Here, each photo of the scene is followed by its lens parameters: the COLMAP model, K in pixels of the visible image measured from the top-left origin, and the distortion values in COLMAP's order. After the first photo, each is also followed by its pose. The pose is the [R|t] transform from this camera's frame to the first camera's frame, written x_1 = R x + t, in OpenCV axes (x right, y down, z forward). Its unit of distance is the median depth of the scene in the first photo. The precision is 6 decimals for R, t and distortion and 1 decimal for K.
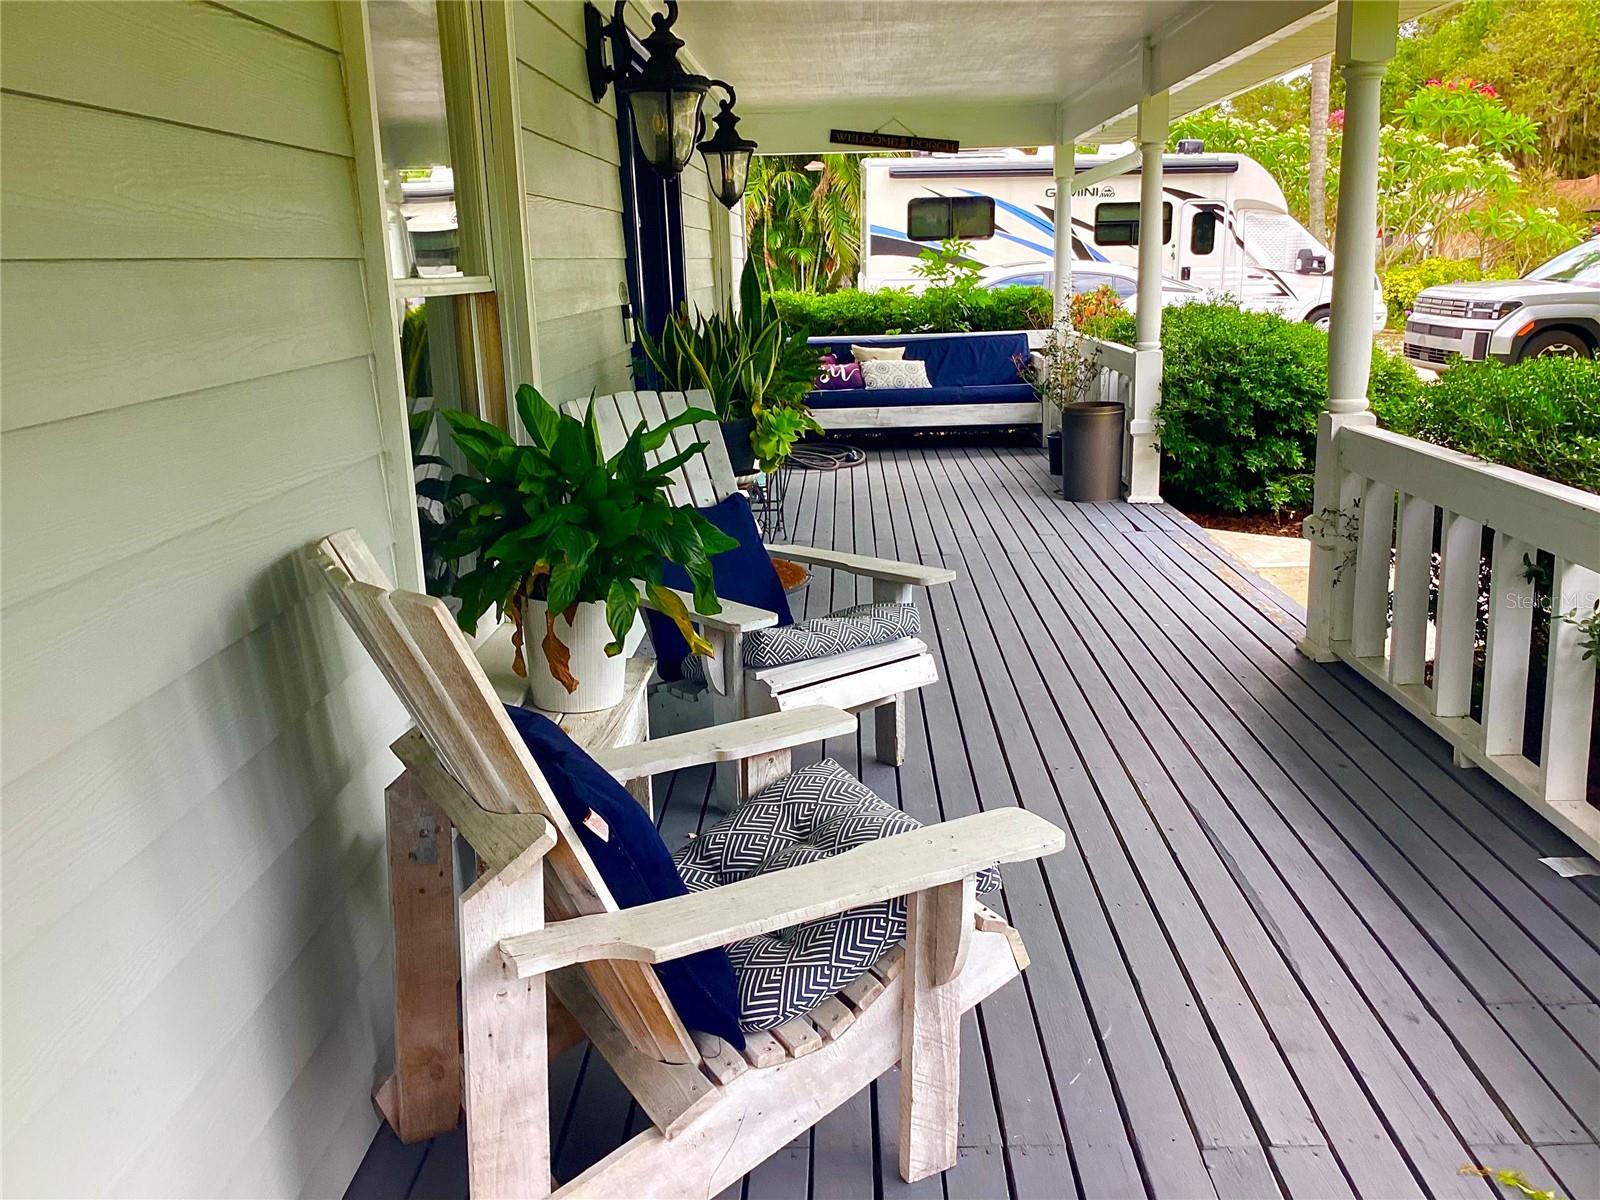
lens RADIAL K [[1456.2, 0, 800.0], [0, 1456.2, 600.0], [0, 0, 1]] dist [0.079724, -0.135687]
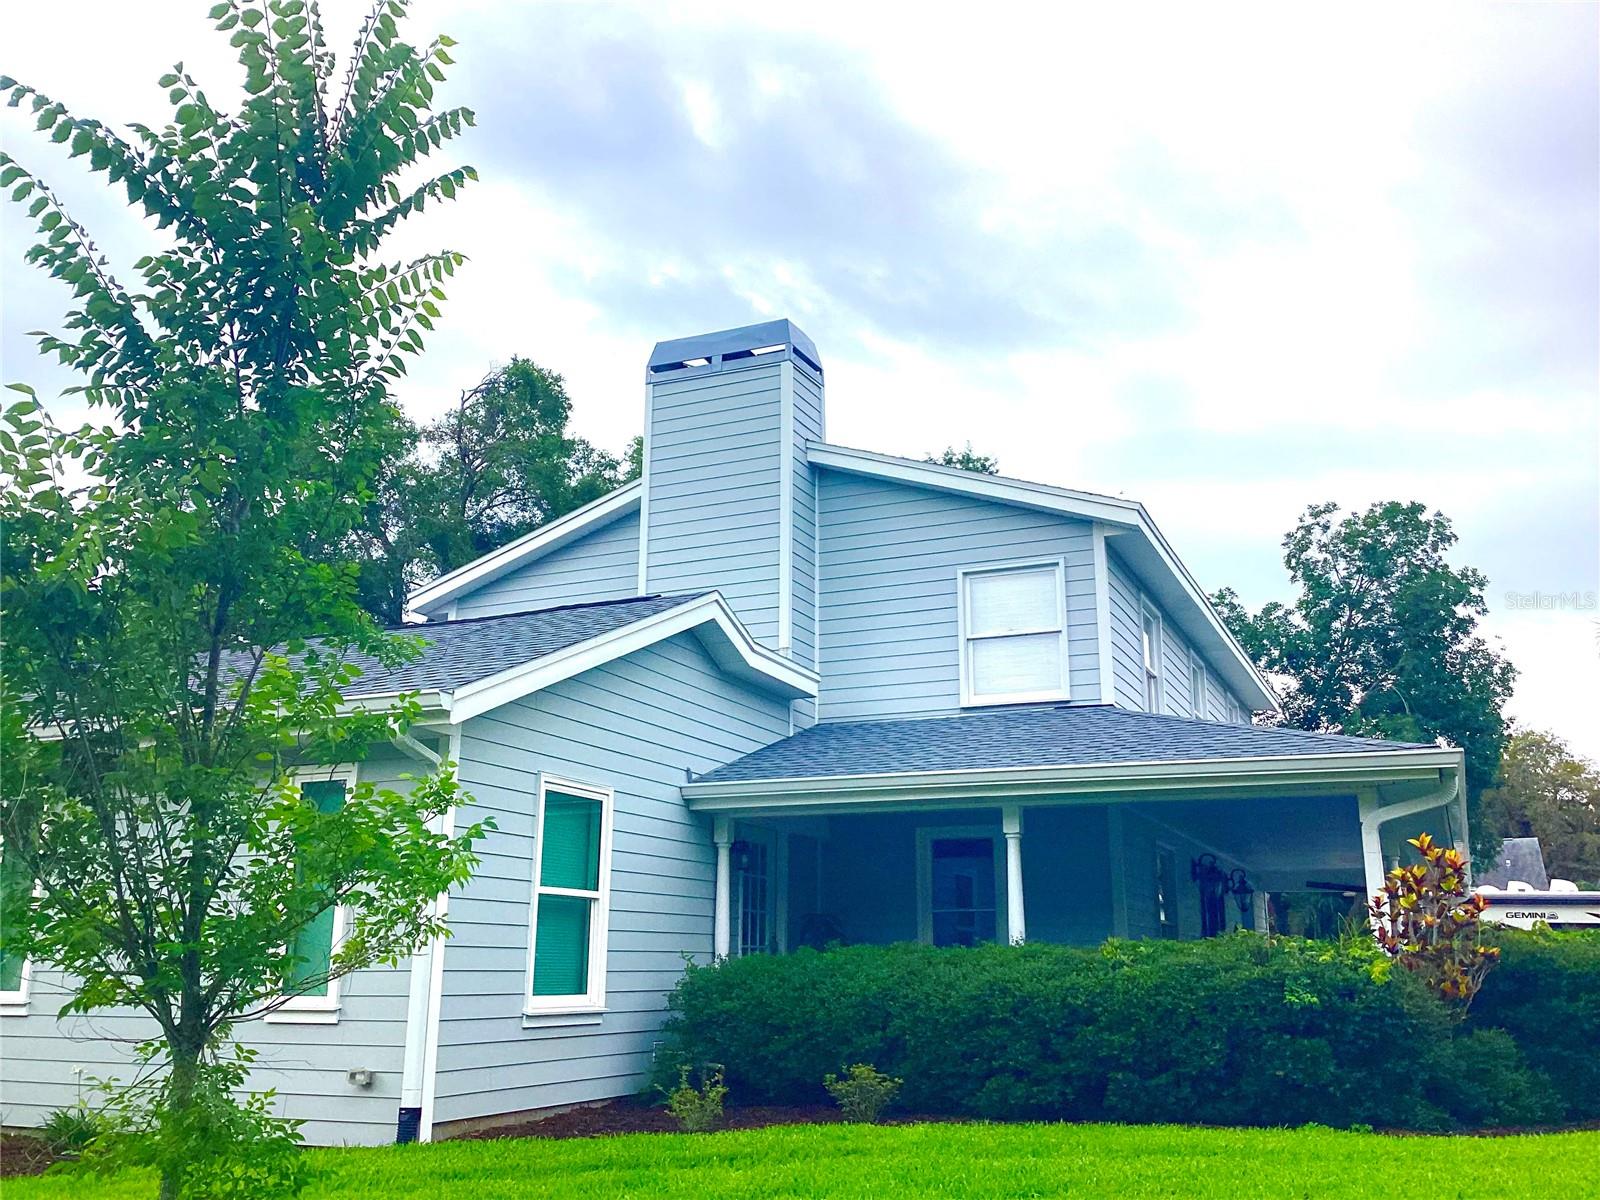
lens RADIAL K [[1456.2, 0, 800.0], [0, 1456.2, 600.0], [0, 0, 1]] dist [0.079724, -0.135687]
pose [[0.922186, -0.058992, -0.382222, 0.281192], [-0.123351, 0.891818, -0.435253, 0.535000], [0.366548, 0.448532, 0.815145, -1.899516]]
